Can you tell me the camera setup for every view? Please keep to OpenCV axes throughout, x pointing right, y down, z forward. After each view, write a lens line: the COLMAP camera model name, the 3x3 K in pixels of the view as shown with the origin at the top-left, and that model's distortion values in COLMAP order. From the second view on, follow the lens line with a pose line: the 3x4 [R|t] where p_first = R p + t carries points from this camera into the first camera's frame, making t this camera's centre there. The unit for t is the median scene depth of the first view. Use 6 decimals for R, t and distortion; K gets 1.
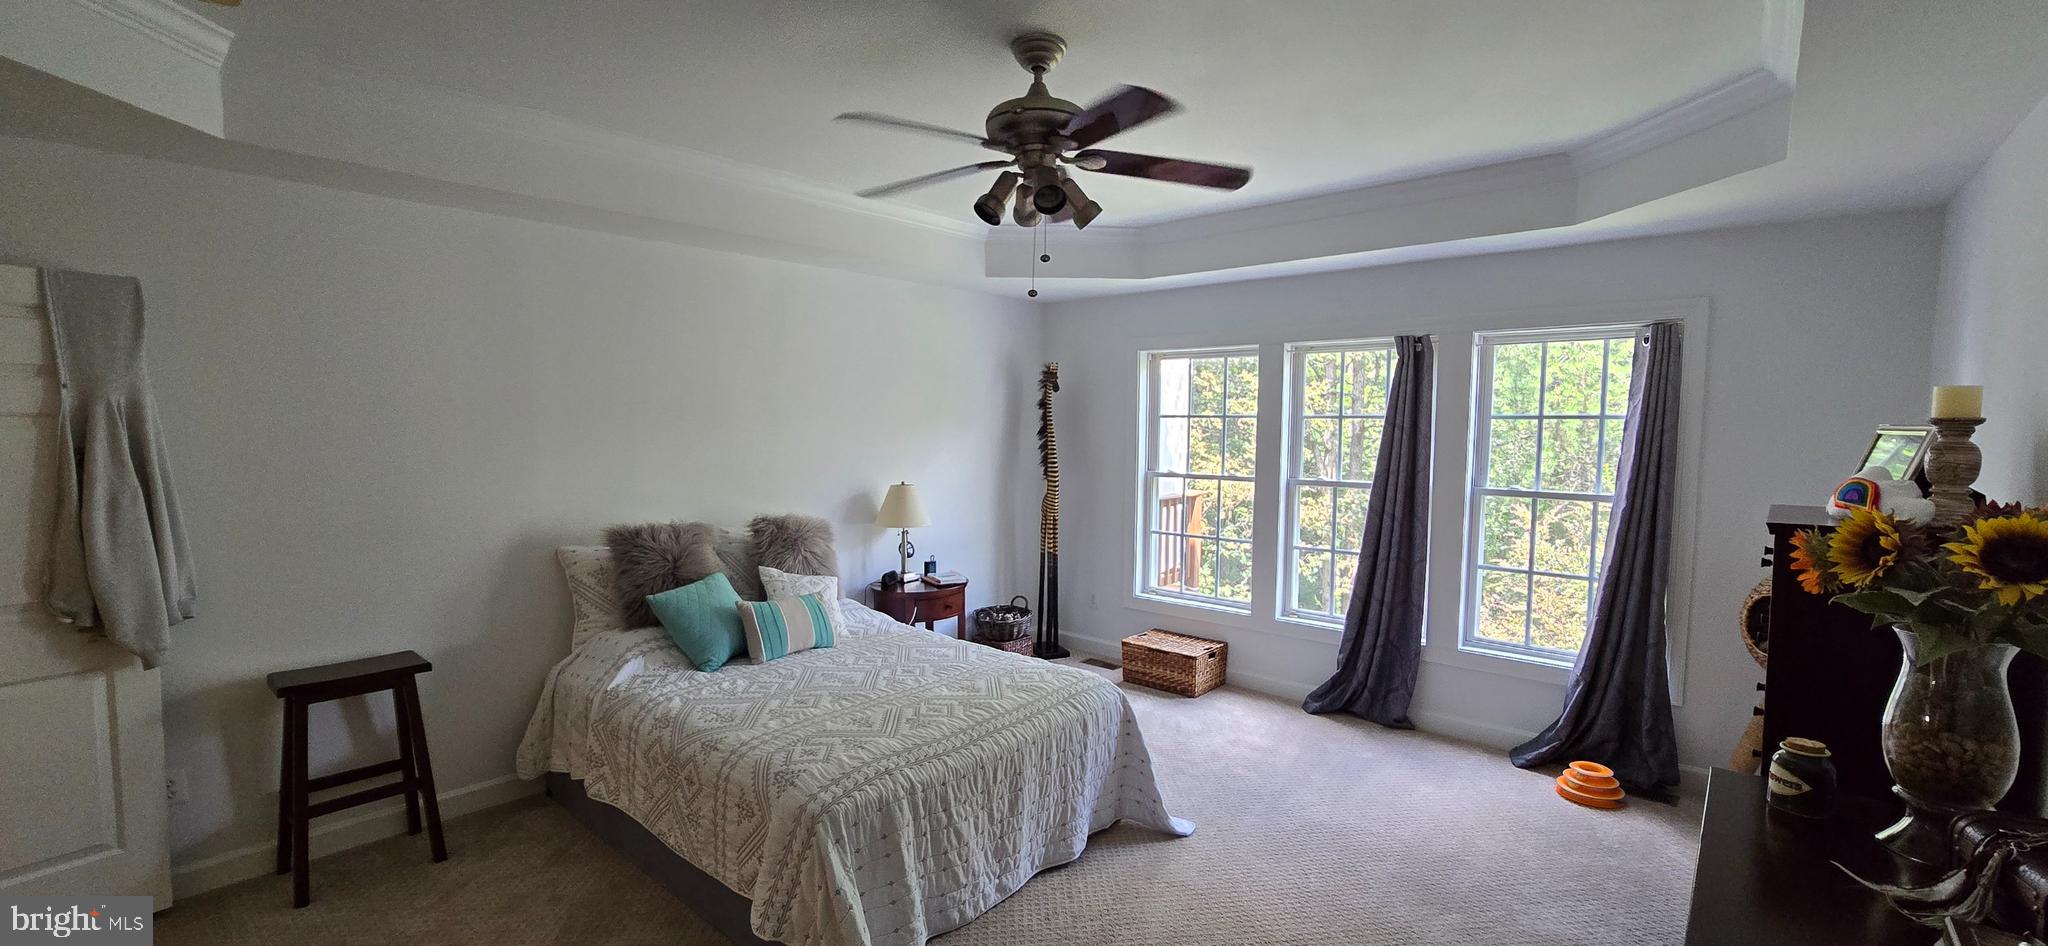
lens RADIAL K [[839.7, 0, 1014.0], [0, 839.7, 479.9], [0, 0, 1]] dist [-0.009644, 0.000519]
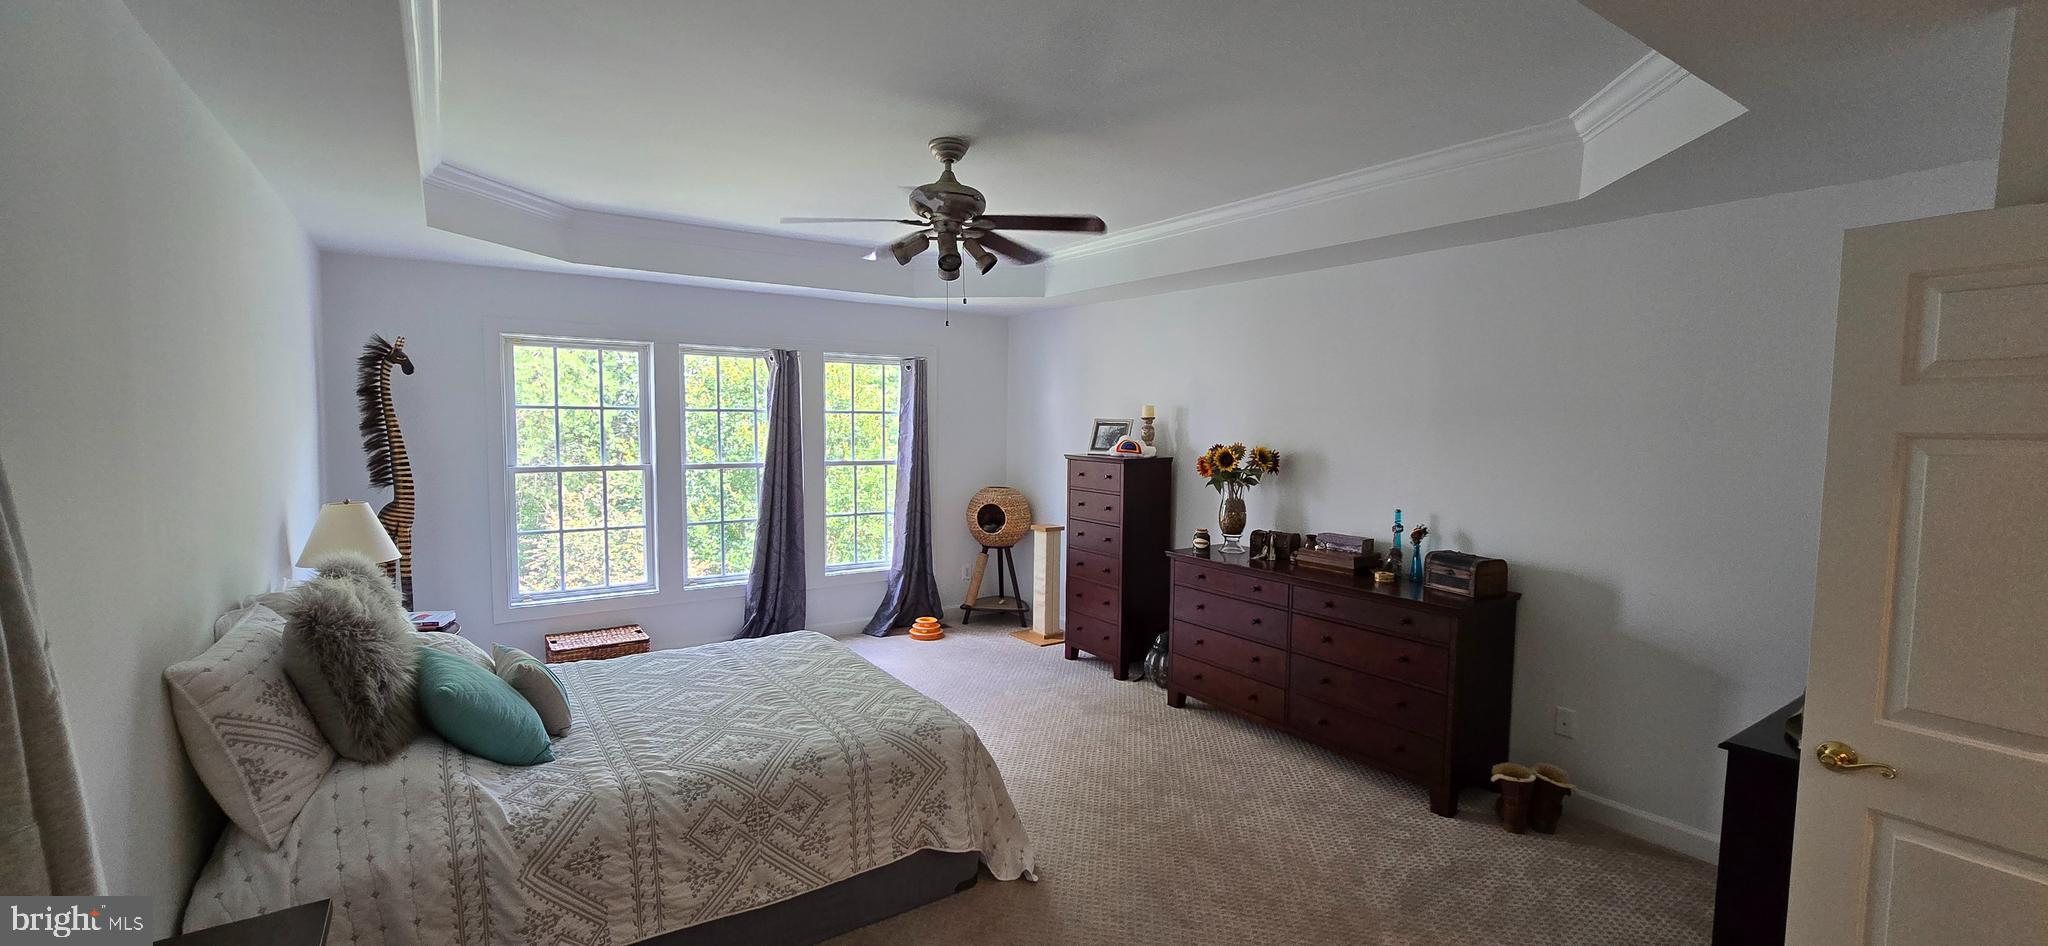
lens RADIAL K [[839.7, 0, 1014.0], [0, 839.7, 479.9], [0, 0, 1]] dist [-0.009644, 0.000519]
pose [[0.248740, -0.074587, 0.965694, -0.830610], [0.055764, 0.996480, 0.062601, -0.033073], [-0.966964, 0.038280, 0.252023, 0.361707]]
